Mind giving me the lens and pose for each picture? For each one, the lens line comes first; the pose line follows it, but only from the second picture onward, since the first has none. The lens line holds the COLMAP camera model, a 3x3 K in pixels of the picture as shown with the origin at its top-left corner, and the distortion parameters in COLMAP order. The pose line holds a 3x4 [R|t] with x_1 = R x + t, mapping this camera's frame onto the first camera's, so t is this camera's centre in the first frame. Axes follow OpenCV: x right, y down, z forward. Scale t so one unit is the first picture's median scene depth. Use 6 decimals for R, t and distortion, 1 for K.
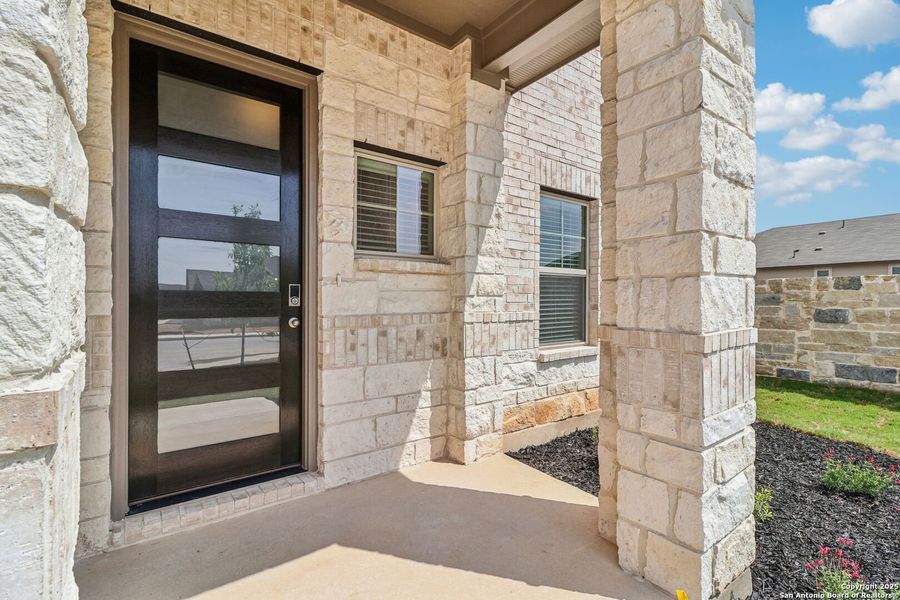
lens RADIAL K [[416.0, 0, 452.5], [0, 416.0, 297.3], [0, 0, 1]] dist [0.001151, 0.000175]
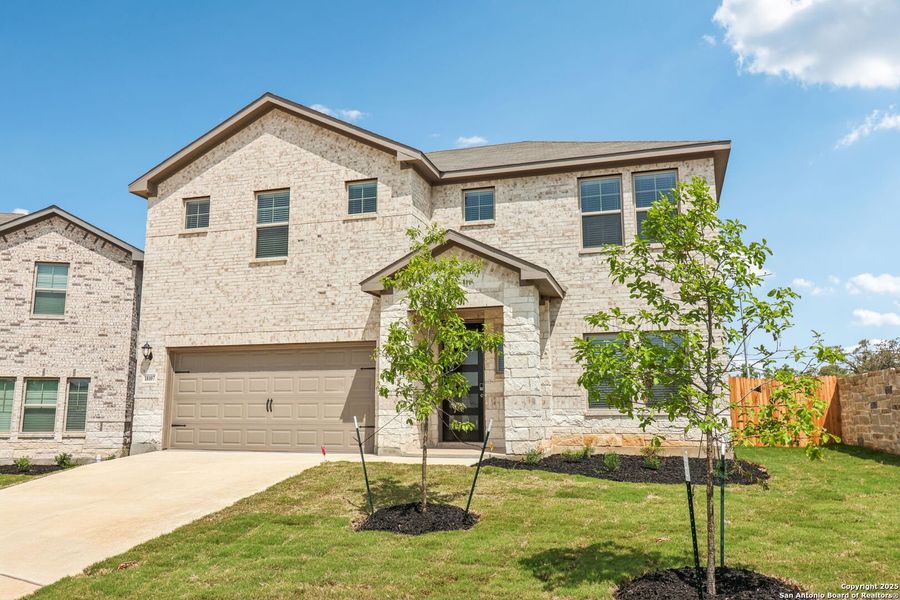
lens RADIAL K [[746.3, 0, 450.0], [0, 746.3, 300.0], [0, 0, 1]] dist [-0.000583, 0.000166]
pose [[0.569006, -0.125126, -0.812758, 3.625554], [0.006874, 0.989045, -0.147453, 0.153534], [0.822304, 0.078315, 0.563633, -2.146535]]
